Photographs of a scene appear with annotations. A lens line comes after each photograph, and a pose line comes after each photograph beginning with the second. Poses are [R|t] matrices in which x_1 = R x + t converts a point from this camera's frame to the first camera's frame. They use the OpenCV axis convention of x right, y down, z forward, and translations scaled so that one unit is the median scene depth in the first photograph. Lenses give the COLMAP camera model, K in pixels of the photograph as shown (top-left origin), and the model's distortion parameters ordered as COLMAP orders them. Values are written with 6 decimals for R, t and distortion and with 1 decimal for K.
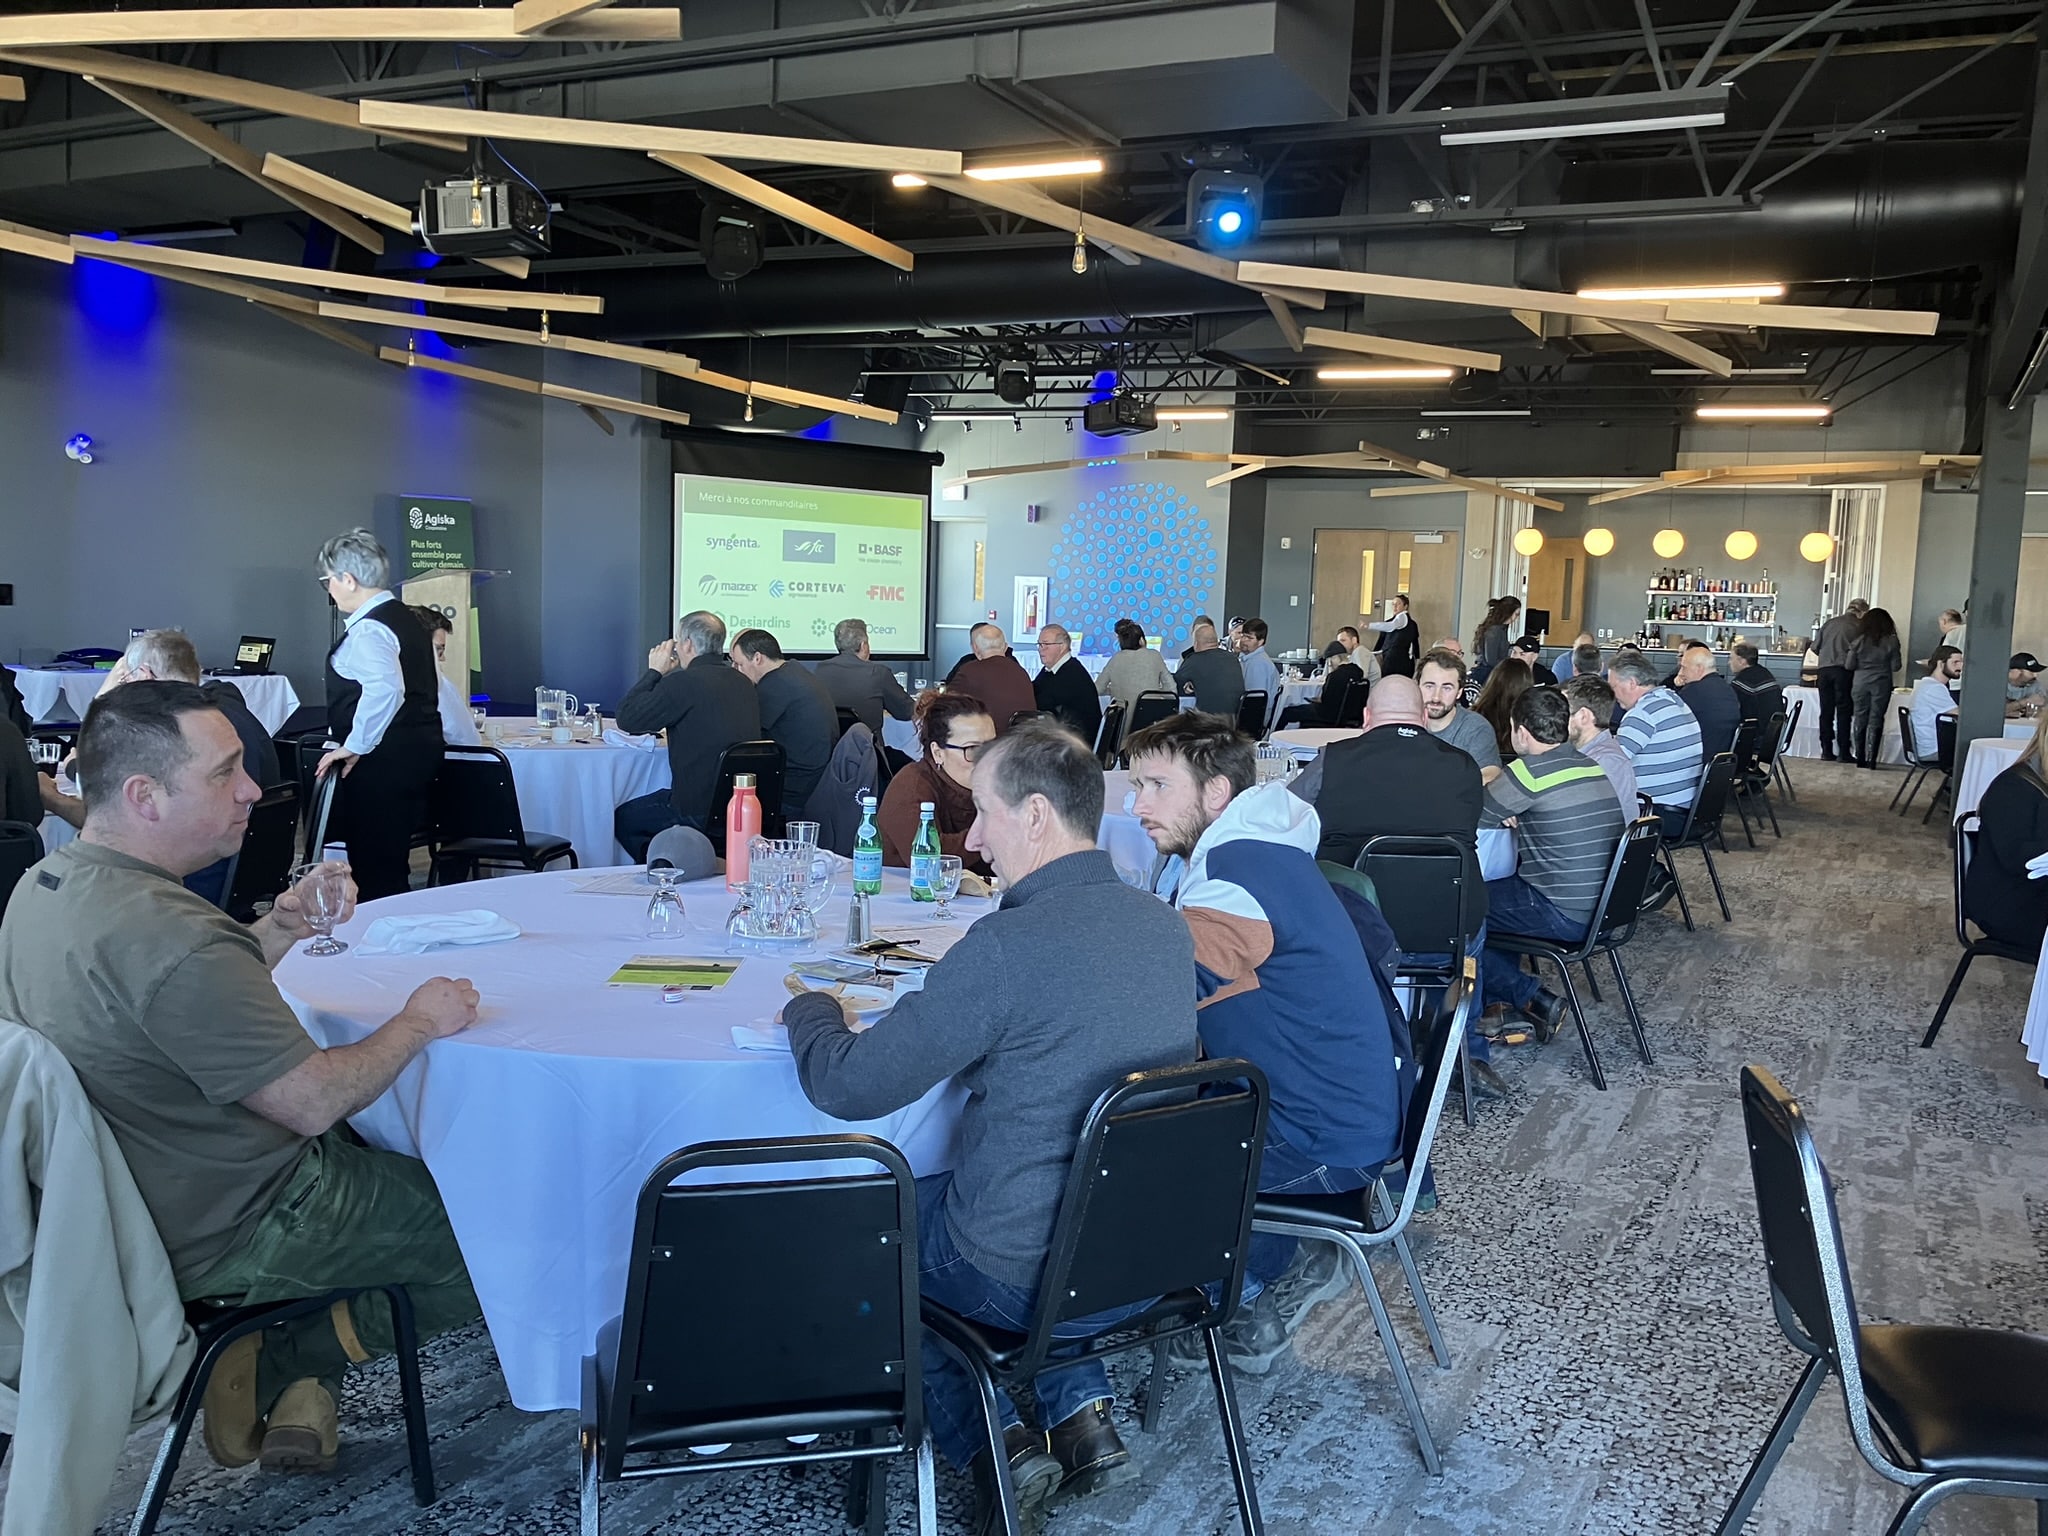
lens RADIAL K [[1654.8, 0, 1024.0], [0, 1654.8, 768.0], [0, 0, 1]] dist [0.003787, -0.004053]
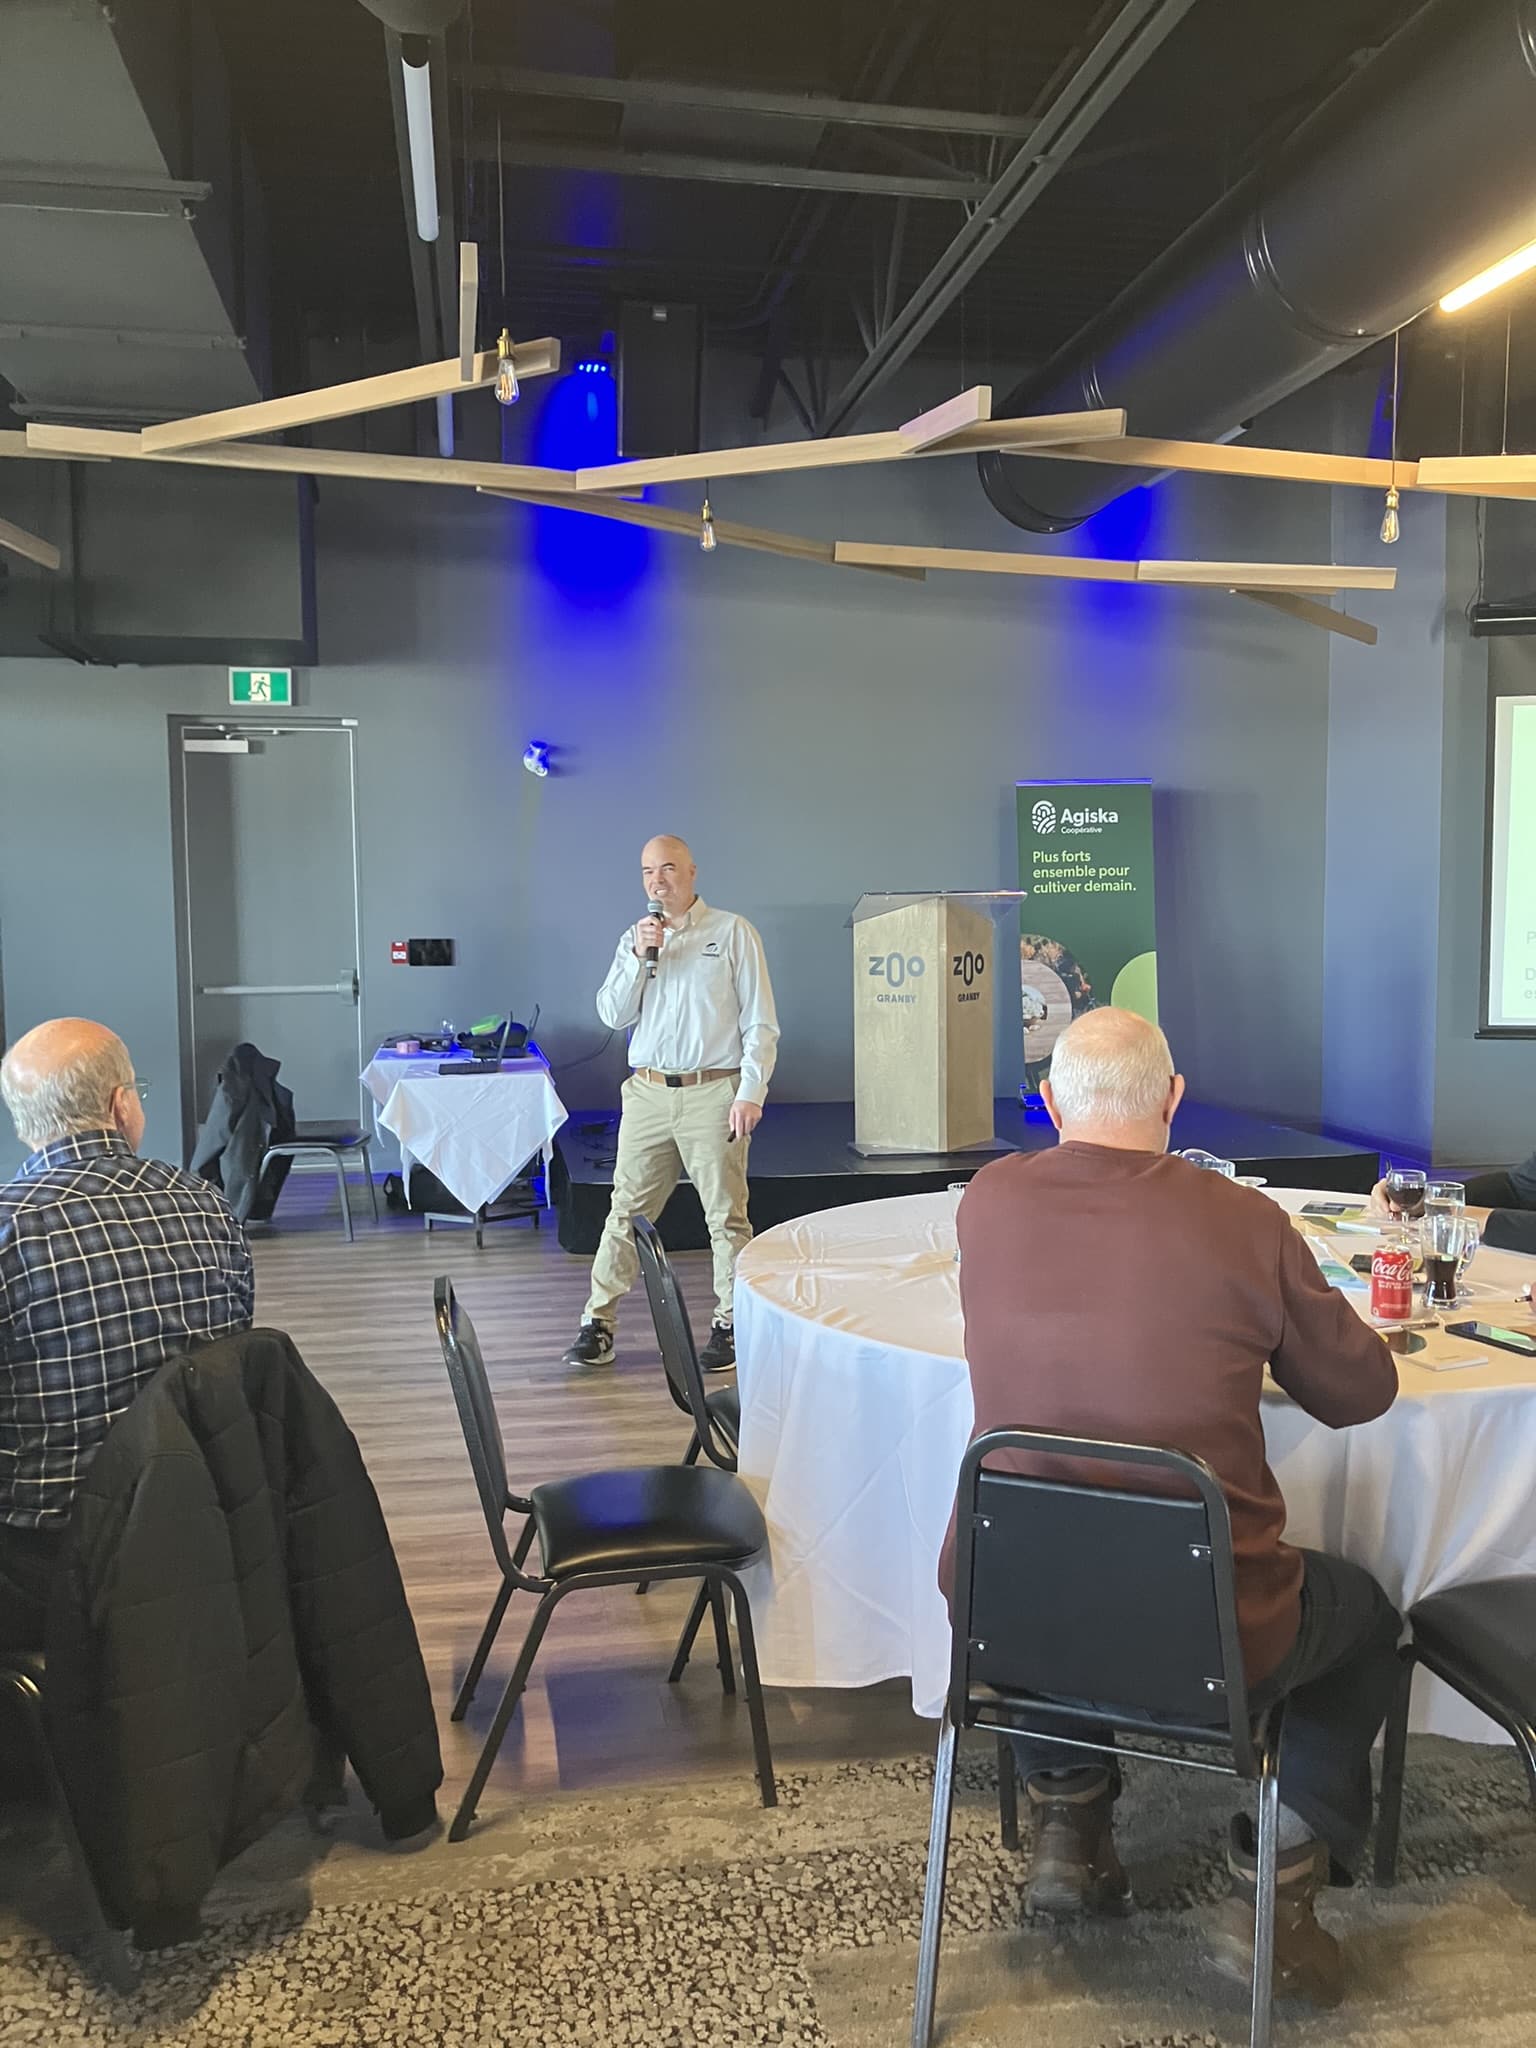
lens RADIAL K [[1654.8, 0, 800.1], [0, 1654.8, 1074.1], [0, 0, 1]] dist [0.003787, -0.004053]
pose [[0.598644, 0.042520, -0.799886, 0.097580], [-0.054101, 0.998456, 0.012586, -0.053023], [0.799186, 0.035739, 0.600020, 0.535267]]
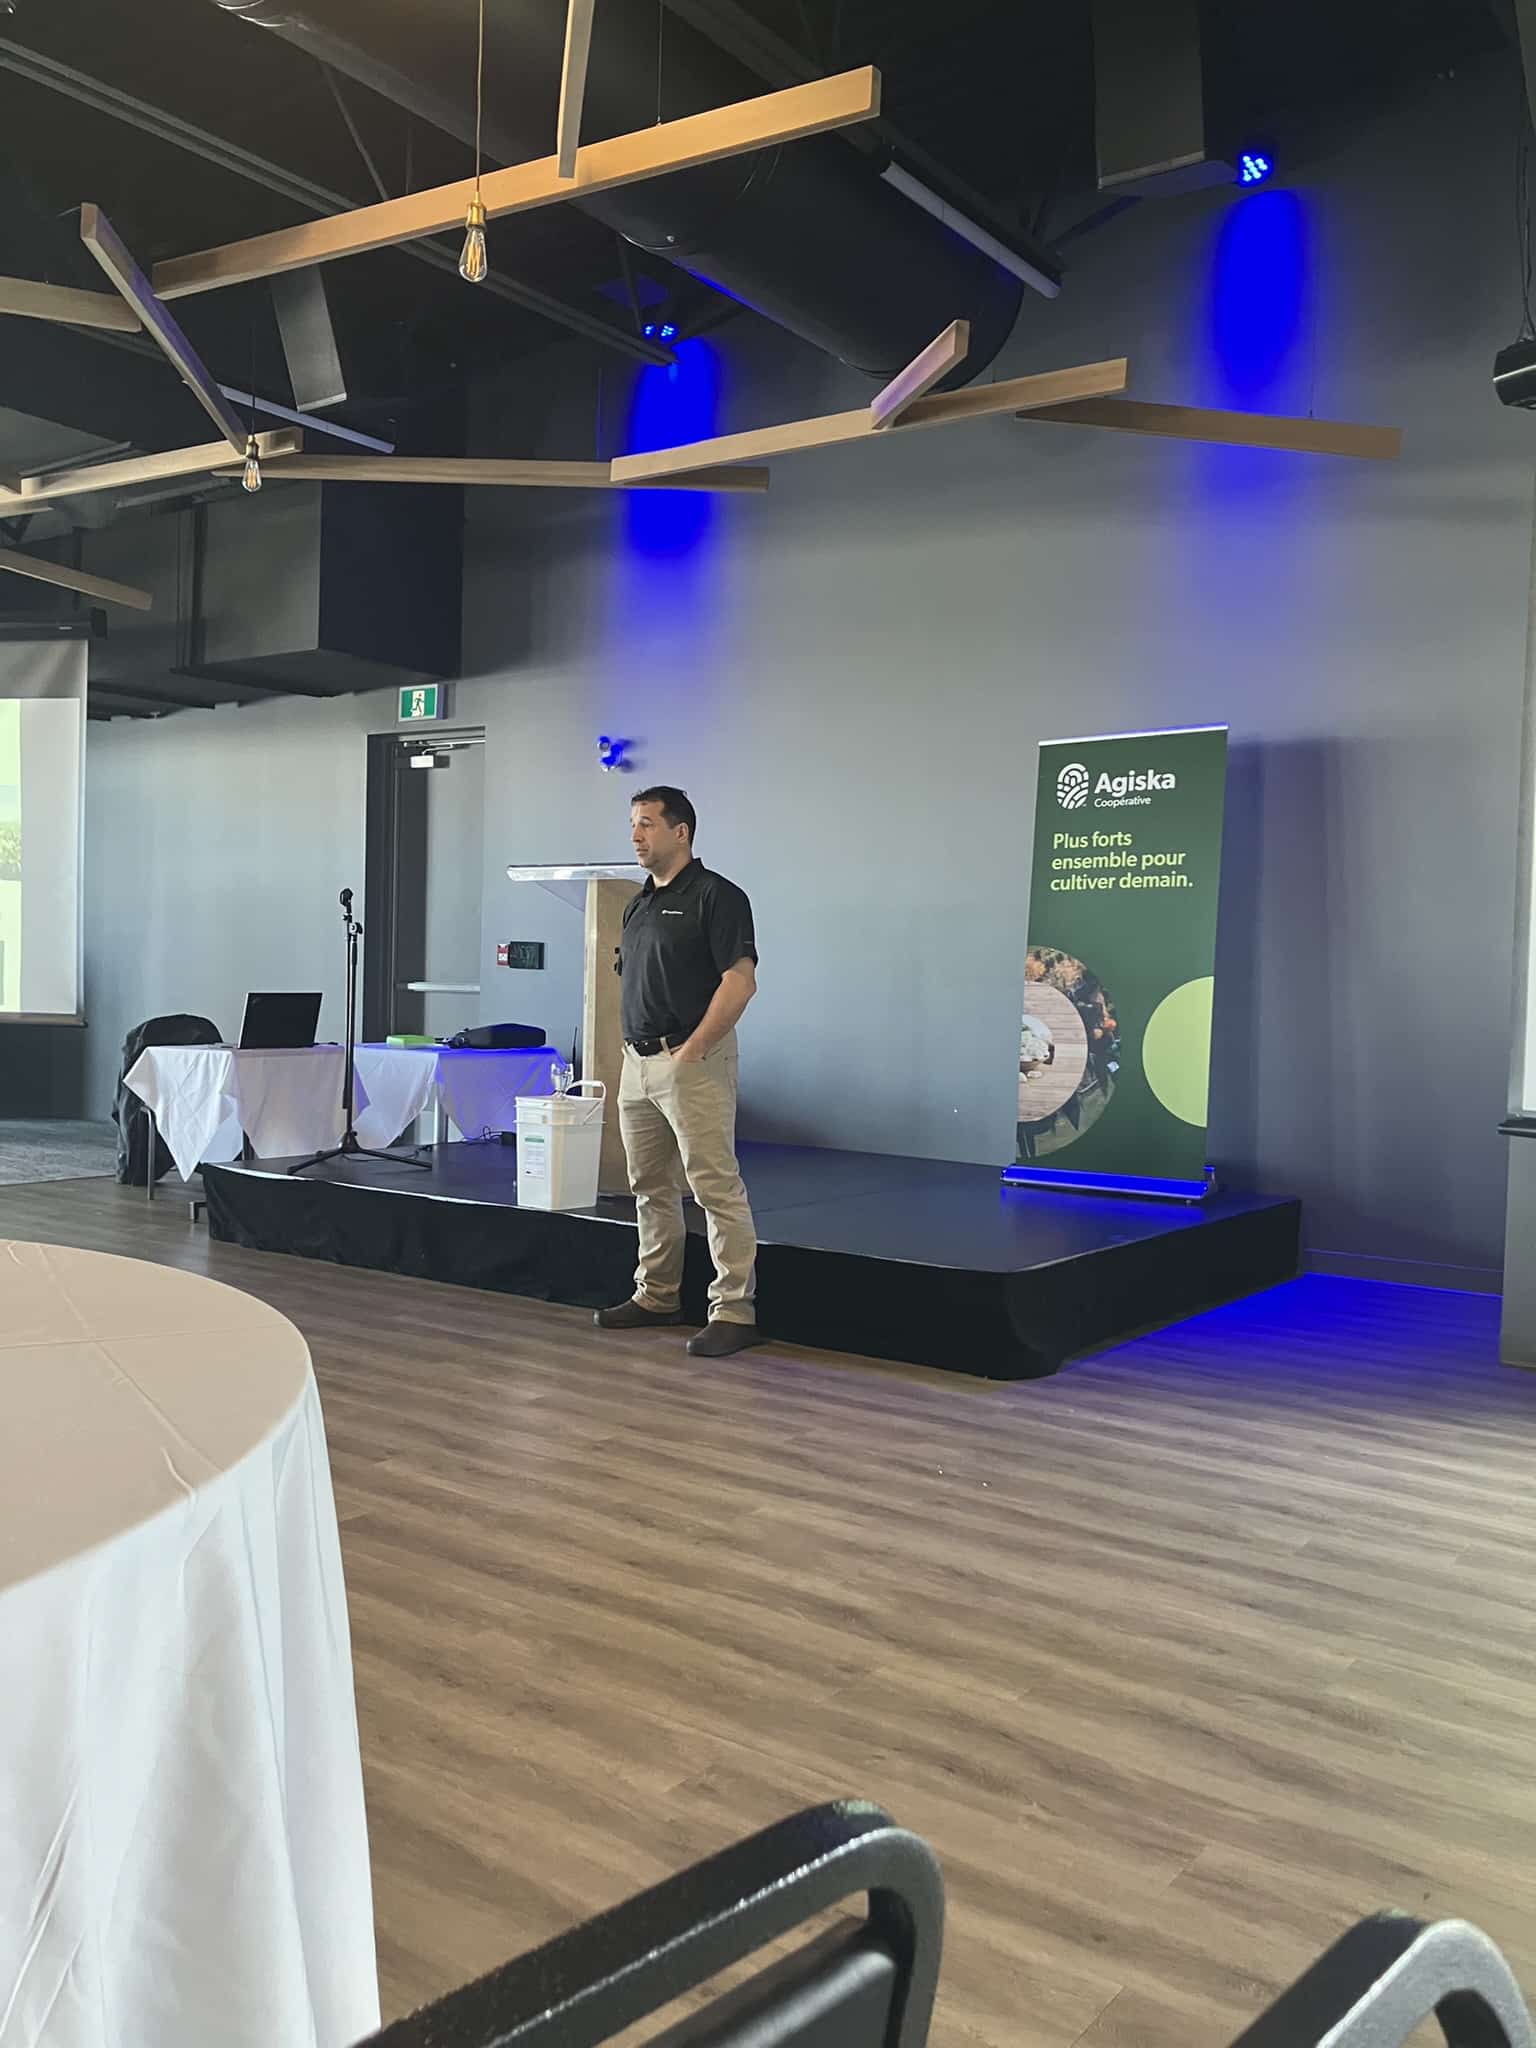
lens RADIAL K [[1700.0, 0, 680.3], [0, 1700.0, 1113.0], [0, 0, 1]] dist [0.008651, 0.000238]
pose [[-0.195159, 0.037026, -0.980072, 0.130850], [-0.137471, 0.988389, 0.064714, -0.074525], [0.971089, 0.147361, -0.187803, 0.990012]]
